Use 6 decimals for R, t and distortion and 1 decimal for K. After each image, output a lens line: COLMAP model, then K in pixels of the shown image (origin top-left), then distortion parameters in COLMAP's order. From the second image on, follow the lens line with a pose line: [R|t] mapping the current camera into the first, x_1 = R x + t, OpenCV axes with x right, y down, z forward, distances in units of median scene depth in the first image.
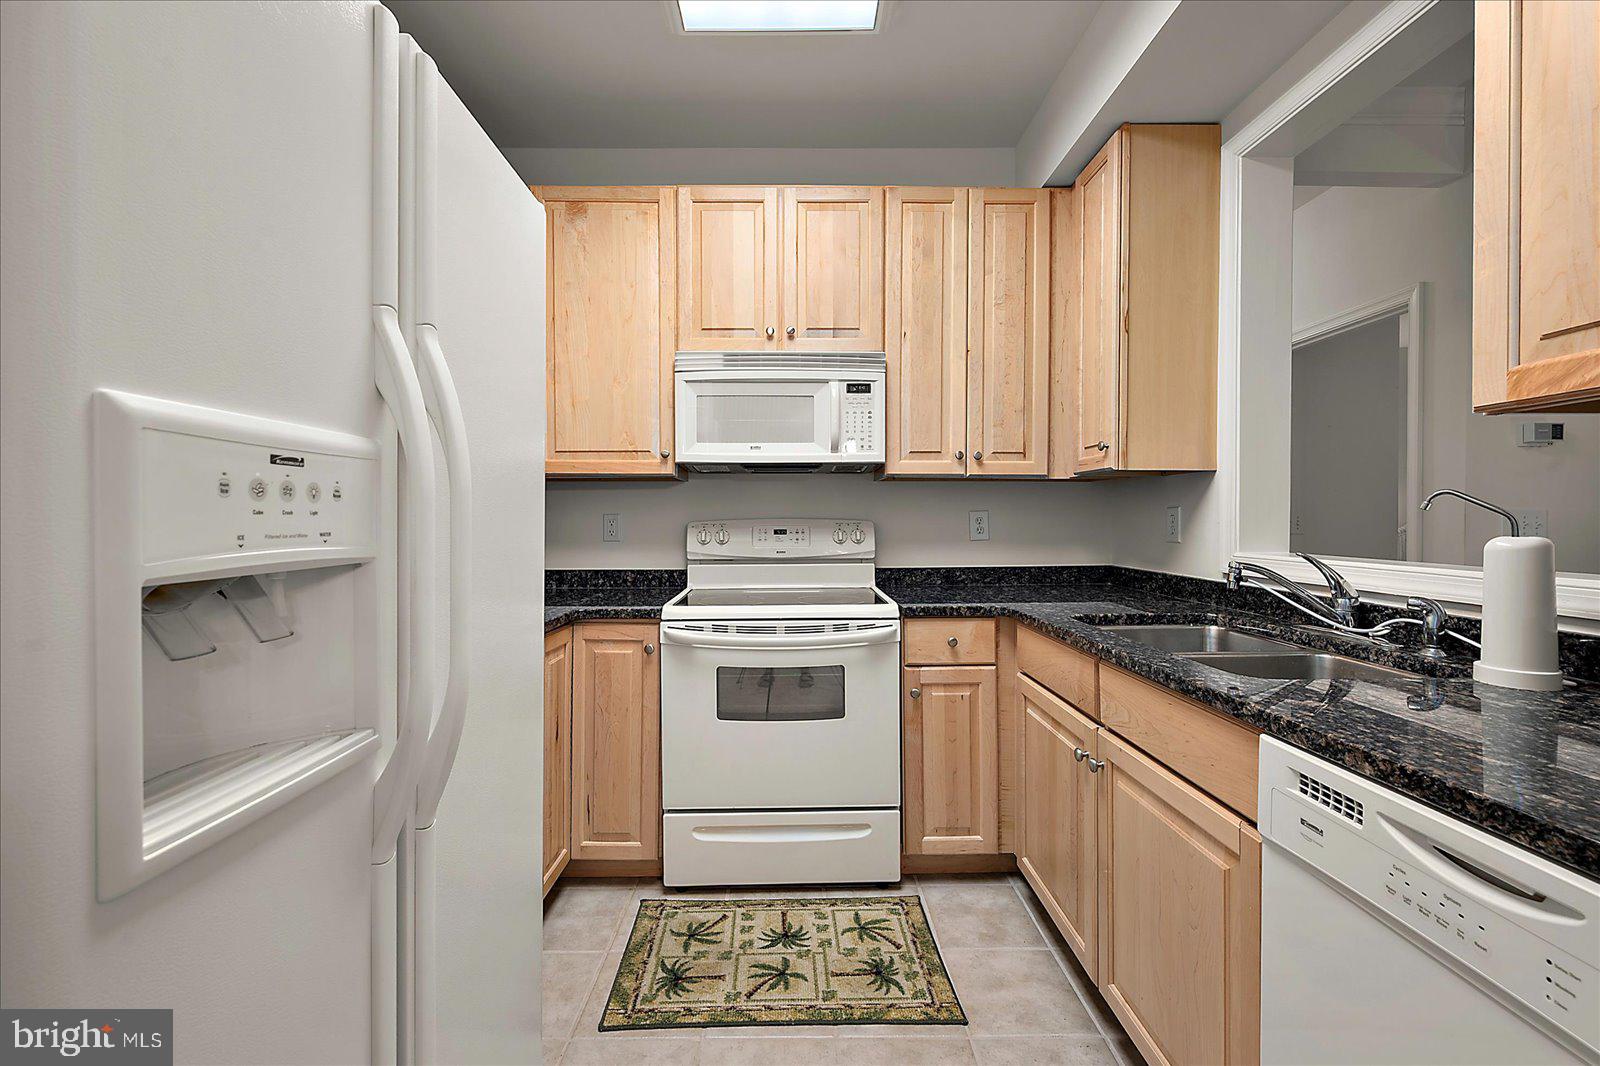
lens RADIAL K [[646.8, 0, 798.1], [0, 646.8, 527.2], [0, 0, 1]] dist [-0.000277, -0.000250]
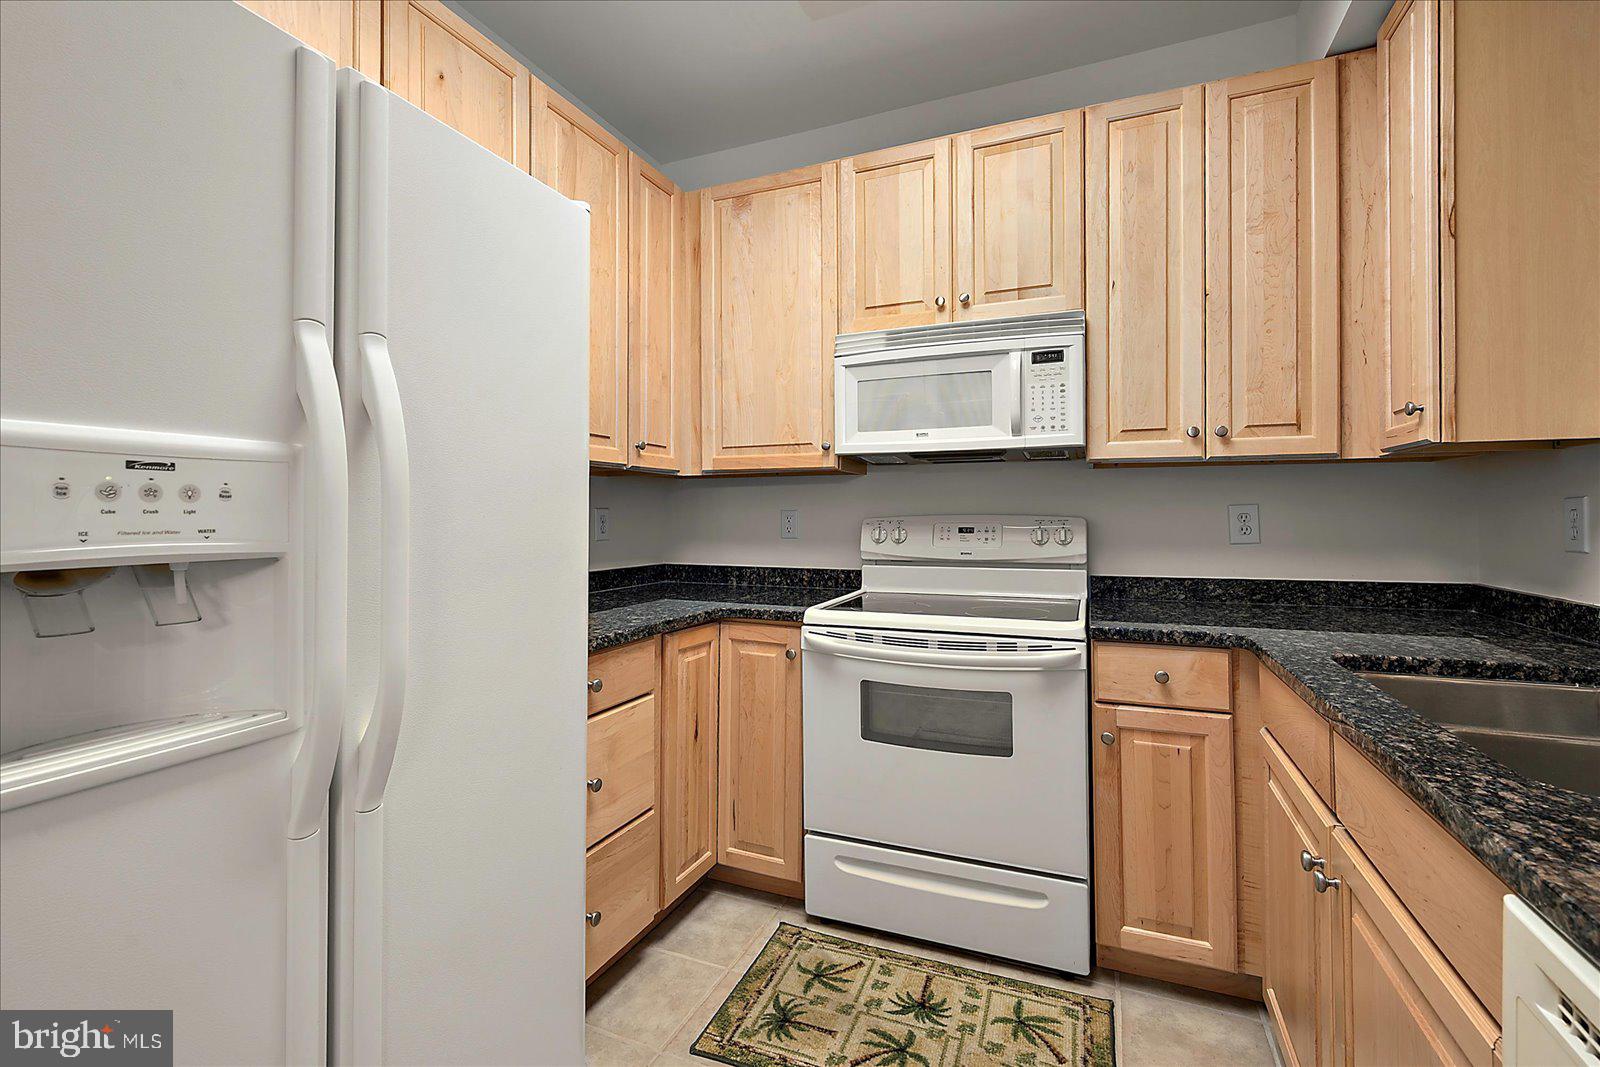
lens RADIAL K [[686.5, 0, 803.3], [0, 686.5, 510.3], [0, 0, 1]] dist [-0.000739, -0.000238]
pose [[0.917226, -0.002687, -0.398357, 0.181440], [-0.004868, 0.999827, -0.017953, -0.002274], [0.398337, 0.018406, 0.917055, 0.089471]]
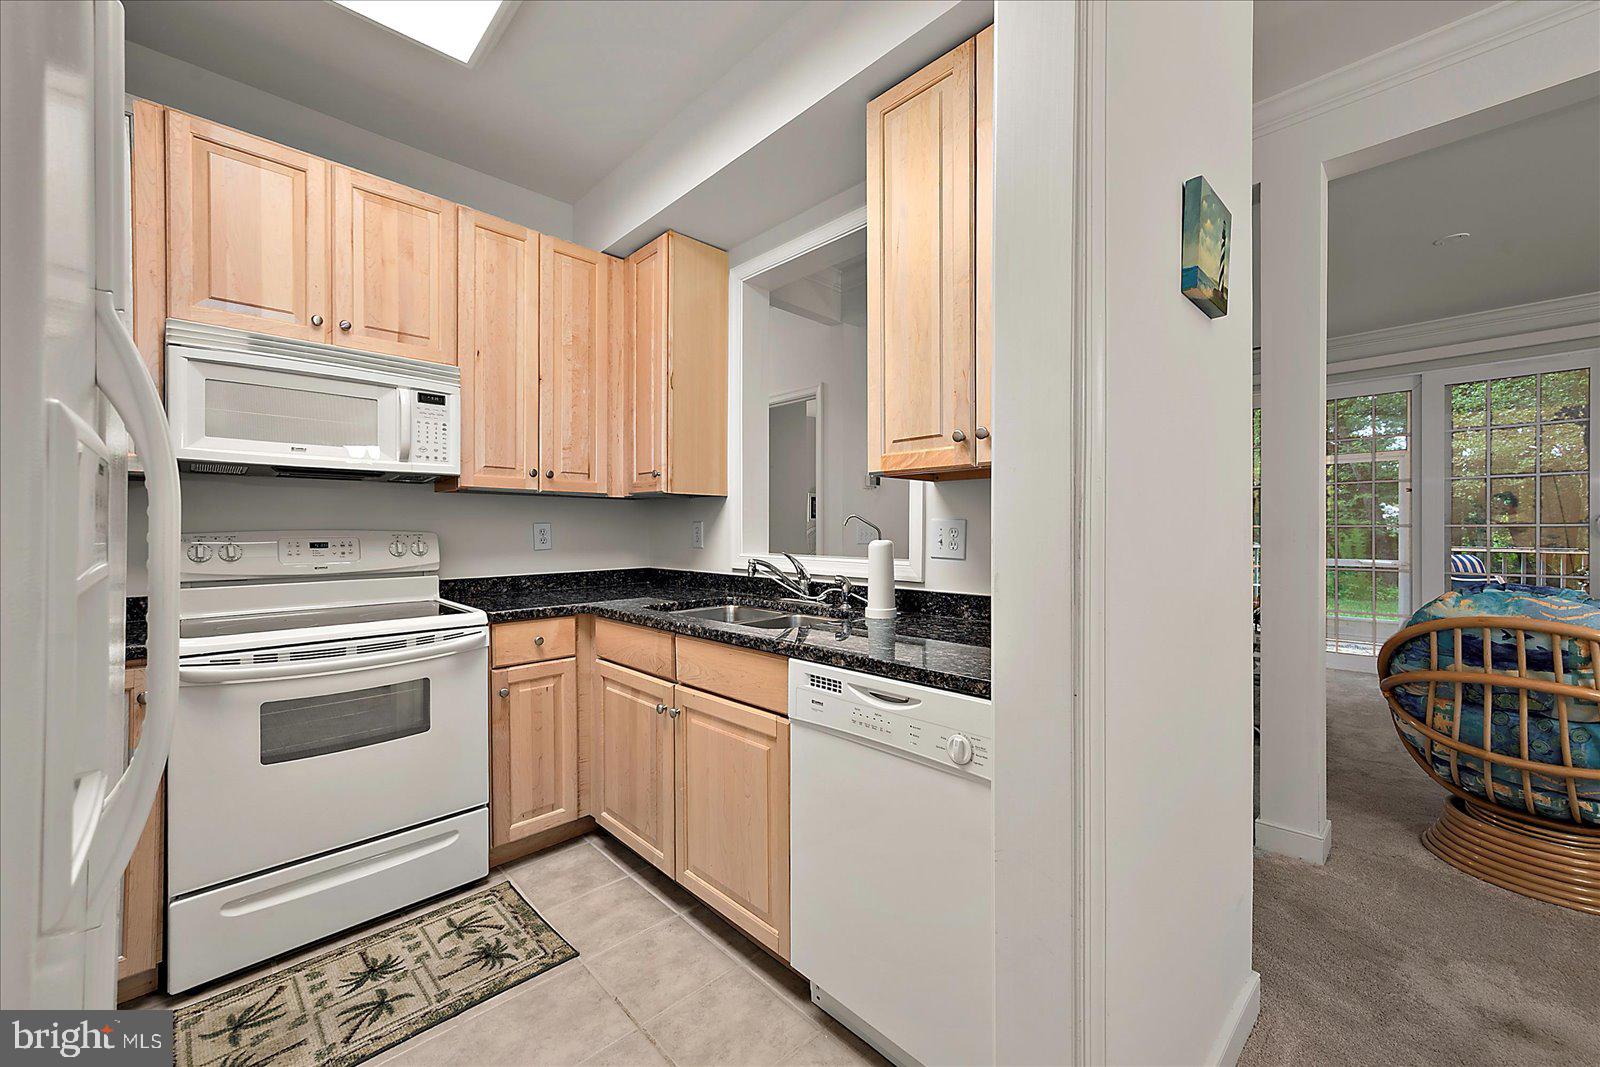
lens RADIAL K [[611.8, 0, 800.0], [0, 611.8, 533.5], [0, 0, 1]] dist [0.010203, -0.000132]
pose [[0.726973, -0.003605, 0.686657, -0.166698], [0.008235, 0.999960, -0.003469, -0.000235], [-0.686617, 0.008176, 0.726974, -0.084447]]
